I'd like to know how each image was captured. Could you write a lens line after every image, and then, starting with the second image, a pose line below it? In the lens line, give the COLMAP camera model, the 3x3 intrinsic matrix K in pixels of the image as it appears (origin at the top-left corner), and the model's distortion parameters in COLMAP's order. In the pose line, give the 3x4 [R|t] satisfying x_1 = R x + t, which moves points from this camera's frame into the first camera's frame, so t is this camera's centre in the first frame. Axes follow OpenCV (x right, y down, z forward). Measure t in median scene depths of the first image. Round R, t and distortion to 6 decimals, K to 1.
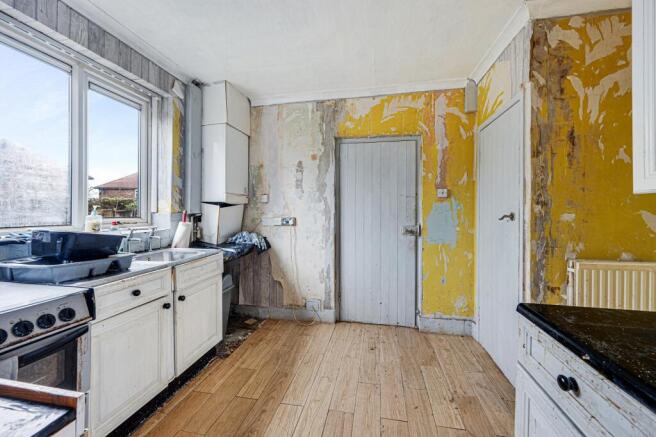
lens RADIAL K [[249.1, 0, 330.1], [0, 249.1, 212.3], [0, 0, 1]] dist [-0.000789, -0.000031]
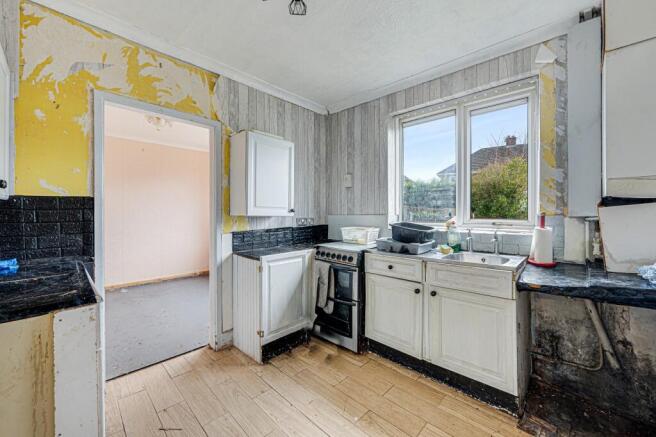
lens RADIAL K [[249.1, 0, 329.3], [0, 249.1, 215.4], [0, 0, 1]] dist [-0.000789, -0.000031]
pose [[-0.516022, 0.004925, -0.856561, 0.494545], [-0.005230, 0.999947, 0.008900, 0.000616], [0.856560, 0.009073, -0.515968, 1.036586]]
